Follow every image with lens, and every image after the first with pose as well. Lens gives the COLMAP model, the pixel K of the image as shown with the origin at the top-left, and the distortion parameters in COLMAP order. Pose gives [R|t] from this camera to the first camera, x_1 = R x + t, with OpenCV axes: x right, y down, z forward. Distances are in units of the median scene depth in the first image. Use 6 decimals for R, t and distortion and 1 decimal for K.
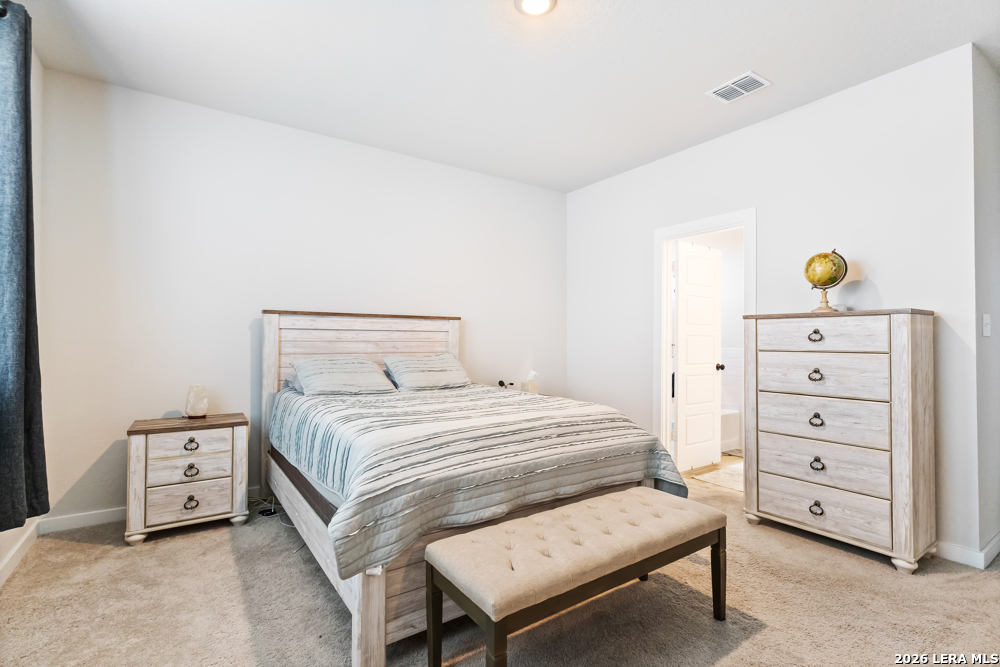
lens RADIAL K [[463.6, 0, 501.0], [0, 463.6, 335.9], [0, 0, 1]] dist [-0.000391, 0.001222]
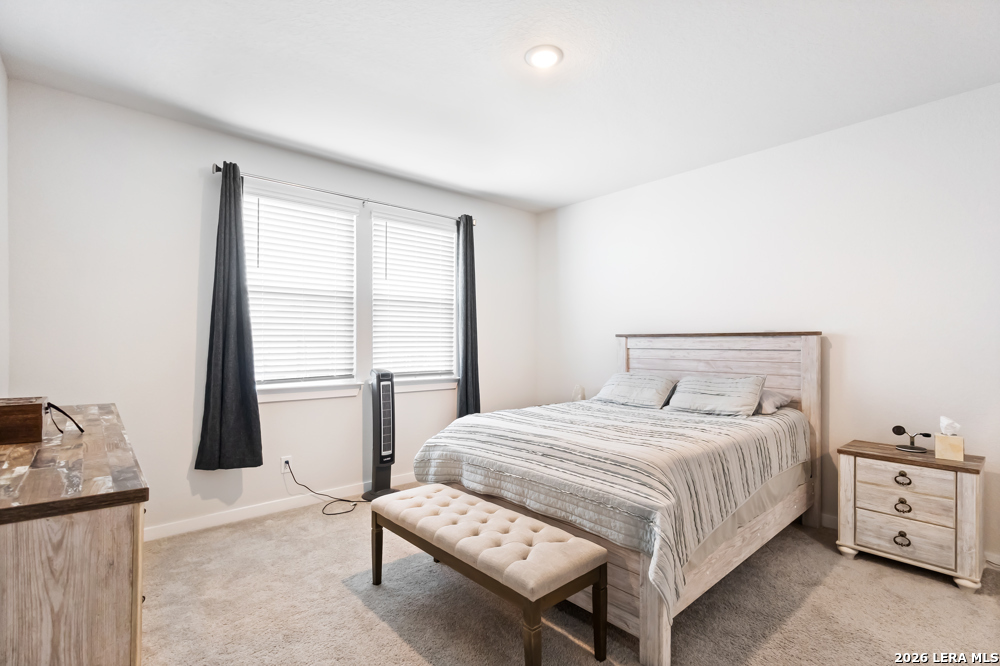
lens RADIAL K [[477.6, 0, 465.1], [0, 477.6, 334.5], [0, 0, 1]] dist [0.001646, 0.000383]
pose [[0.081493, -0.023449, -0.996398, 1.134025], [0.004023, 0.999723, -0.023198, -0.035252], [0.996666, -0.002118, 0.081565, 0.682977]]
